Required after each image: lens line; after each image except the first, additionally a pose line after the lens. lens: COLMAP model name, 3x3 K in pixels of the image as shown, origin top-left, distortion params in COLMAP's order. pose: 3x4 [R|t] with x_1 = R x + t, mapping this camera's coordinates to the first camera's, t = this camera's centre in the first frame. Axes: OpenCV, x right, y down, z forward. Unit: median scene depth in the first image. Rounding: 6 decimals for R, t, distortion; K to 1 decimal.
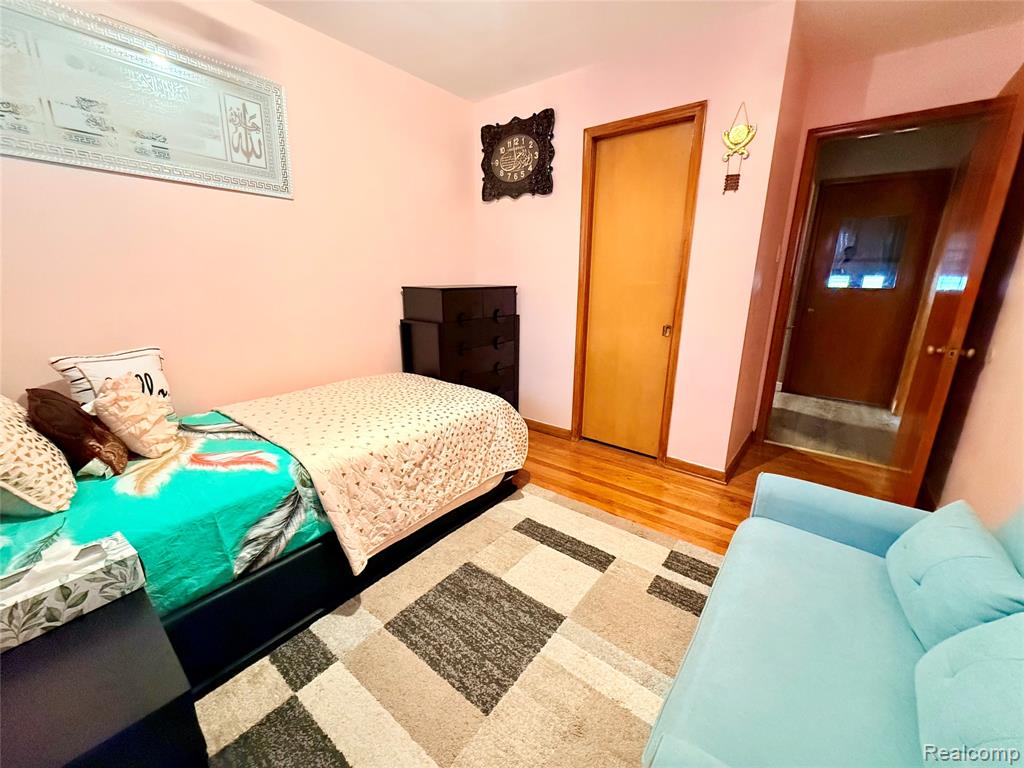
lens RADIAL K [[407.6, 0, 515.5], [0, 407.6, 384.7], [0, 0, 1]] dist [-0.000021, -0.000593]
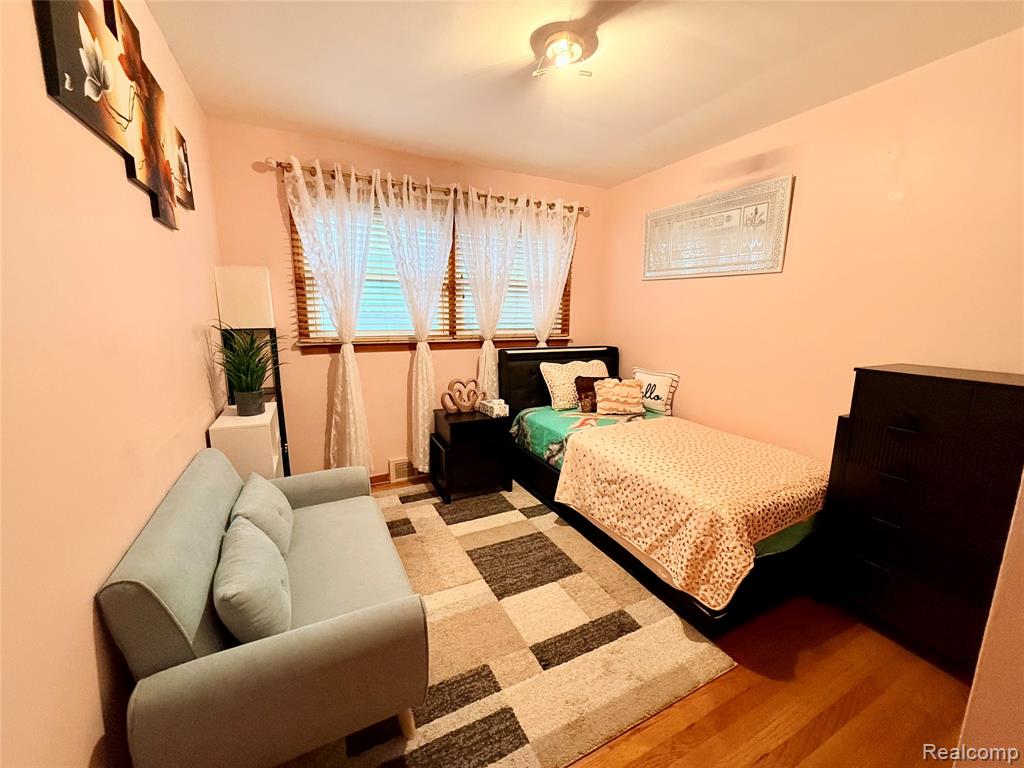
lens RADIAL K [[407.6, 0, 515.5], [0, 407.6, 384.7], [0, 0, 1]] dist [-0.000021, -0.000593]
pose [[-0.425897, 0.147763, -0.892624, 0.998428], [-0.251517, 0.928352, 0.273683, -0.370996], [0.869109, 0.341071, -0.358218, 1.107057]]
